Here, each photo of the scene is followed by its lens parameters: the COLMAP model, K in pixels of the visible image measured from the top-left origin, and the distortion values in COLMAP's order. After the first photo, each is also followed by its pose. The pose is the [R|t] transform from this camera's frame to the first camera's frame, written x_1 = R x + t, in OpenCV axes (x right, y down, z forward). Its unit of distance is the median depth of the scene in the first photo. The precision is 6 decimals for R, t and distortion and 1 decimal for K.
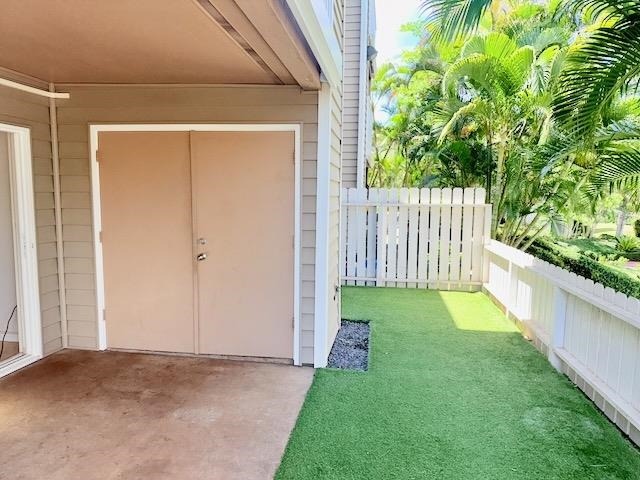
lens RADIAL K [[453.3, 0, 320.0], [0, 453.3, 240.0], [0, 0, 1]] dist [0.117032, -0.169185]
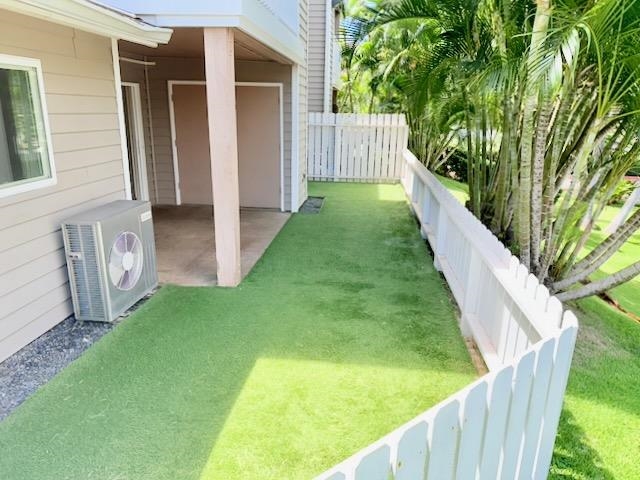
lens RADIAL K [[453.3, 0, 320.0], [0, 453.3, 240.0], [0, 0, 1]] dist [0.117032, -0.169185]
pose [[0.999246, -0.001342, 0.038803, 0.028824], [-0.005670, 0.983643, 0.180039, 0.034143], [-0.038410, -0.180123, 0.982894, -0.777915]]
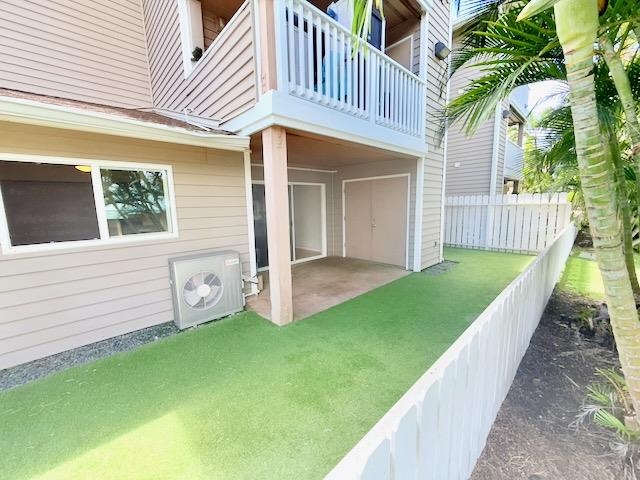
lens RADIAL K [[255.7, 0, 316.2], [0, 255.7, 238.1], [0, 0, 1]] dist [-0.001017, -0.000031]
pose [[0.780289, 0.056106, -0.622898, 0.346712], [-0.031828, 0.998240, 0.050045, 0.038046], [0.624609, -0.019224, 0.780701, -0.330838]]
